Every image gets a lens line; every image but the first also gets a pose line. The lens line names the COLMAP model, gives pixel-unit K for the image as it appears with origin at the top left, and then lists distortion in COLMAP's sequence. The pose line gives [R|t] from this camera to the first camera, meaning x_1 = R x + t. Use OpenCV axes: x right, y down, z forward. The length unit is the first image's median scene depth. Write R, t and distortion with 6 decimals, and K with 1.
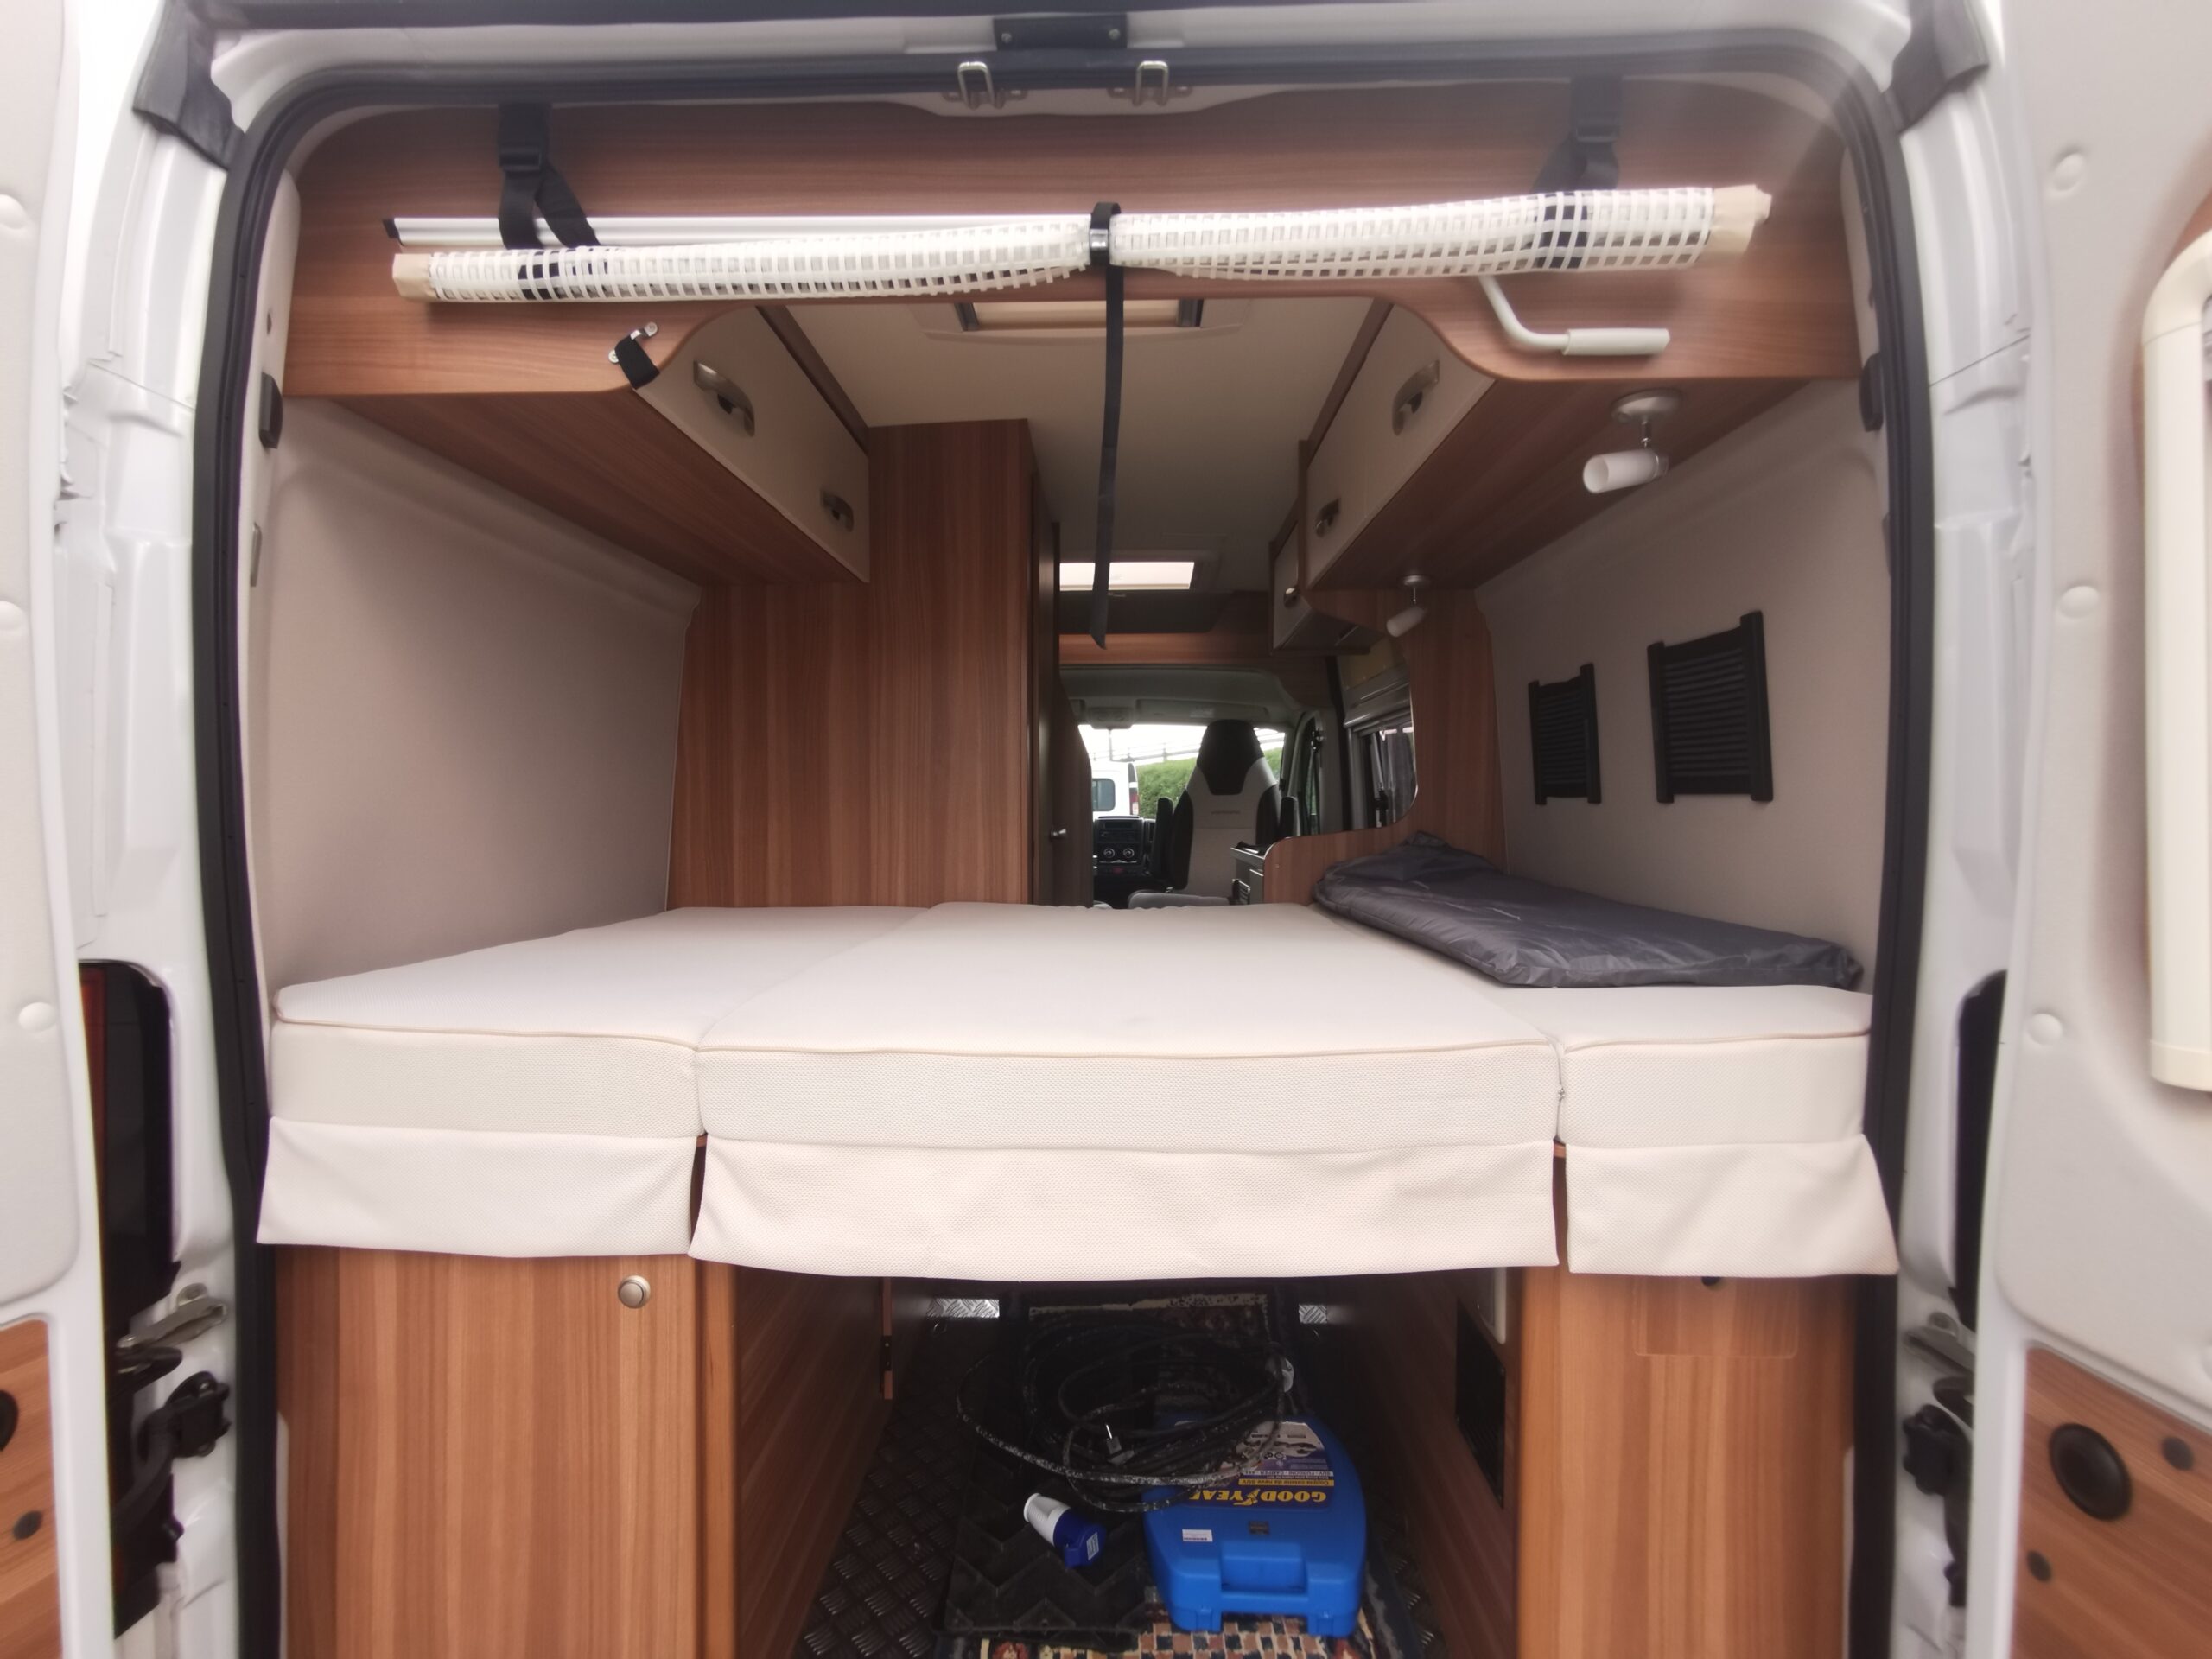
lens RADIAL K [[1044.3, 0, 1106.0], [0, 1044.3, 829.5], [0, 0, 1]] dist [0.008086, -0.000624]
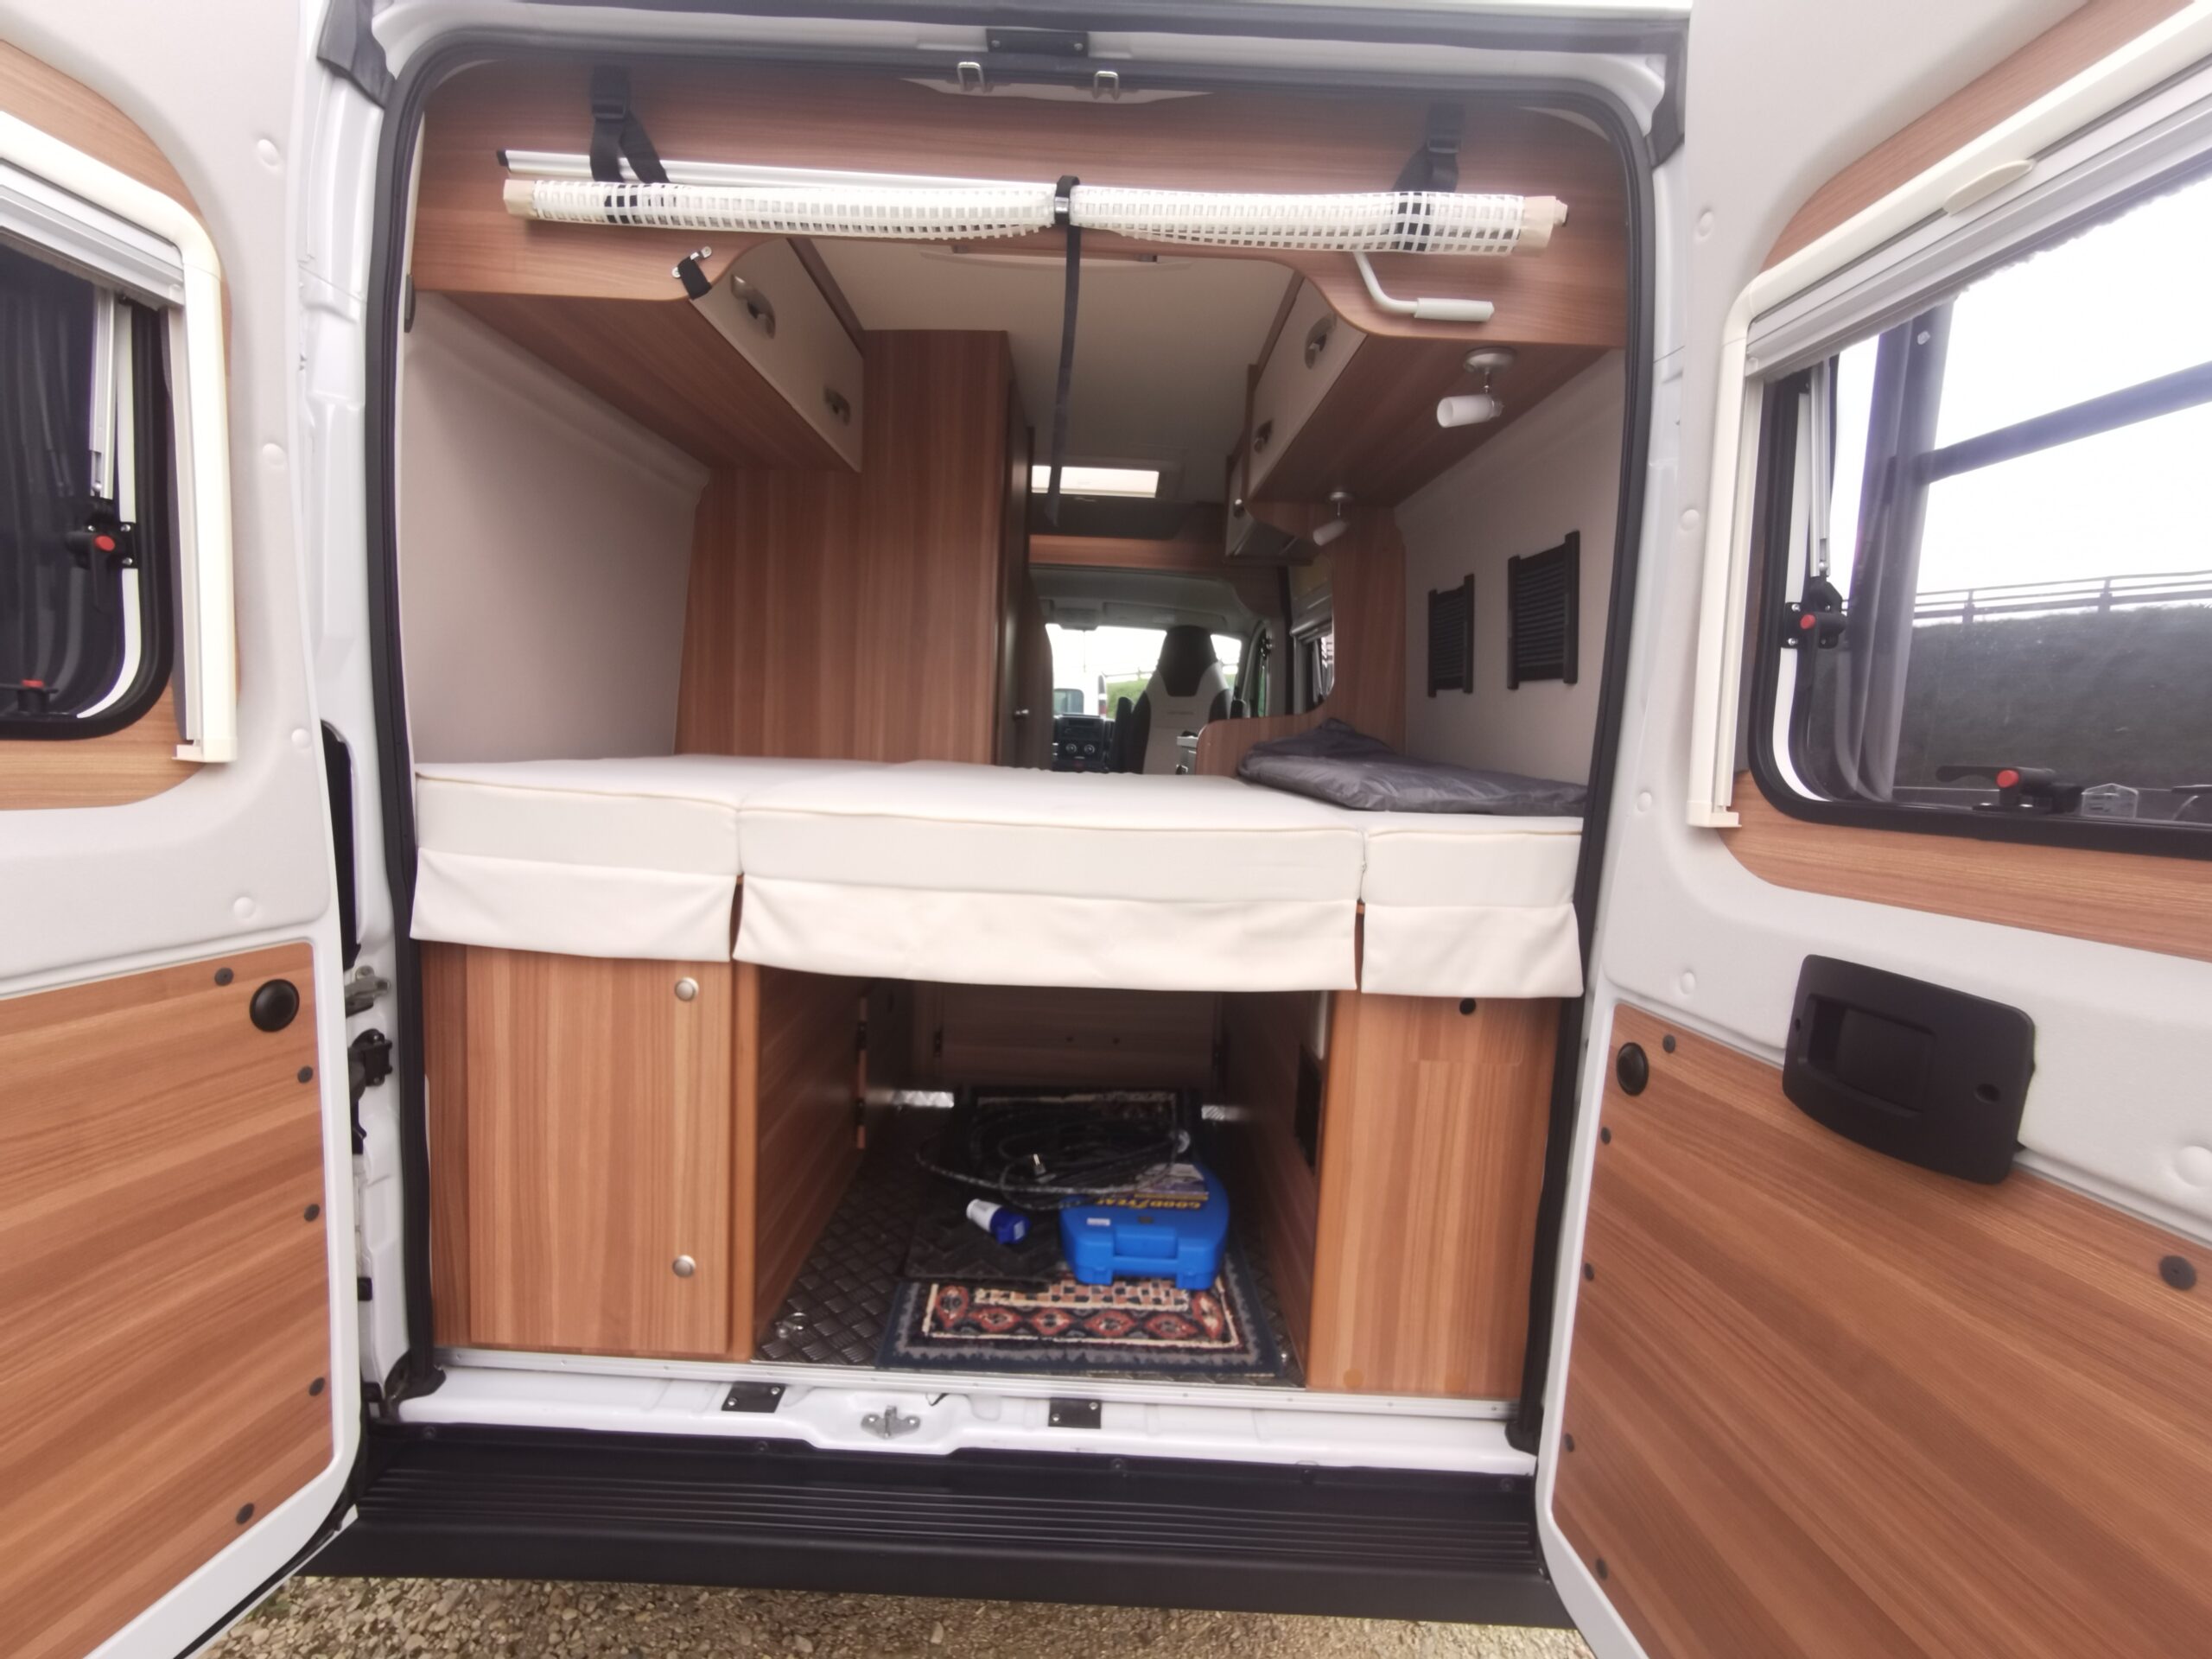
lens RADIAL K [[1046.2, 0, 1101.3], [0, 1046.2, 831.4], [0, 0, 1]] dist [-0.003582, 0.009245]
pose [[0.998588, 0.045208, 0.027892, 0.039271], [-0.047303, 0.995695, 0.079707, 0.099251], [-0.024168, -0.080913, 0.996428, -0.340114]]
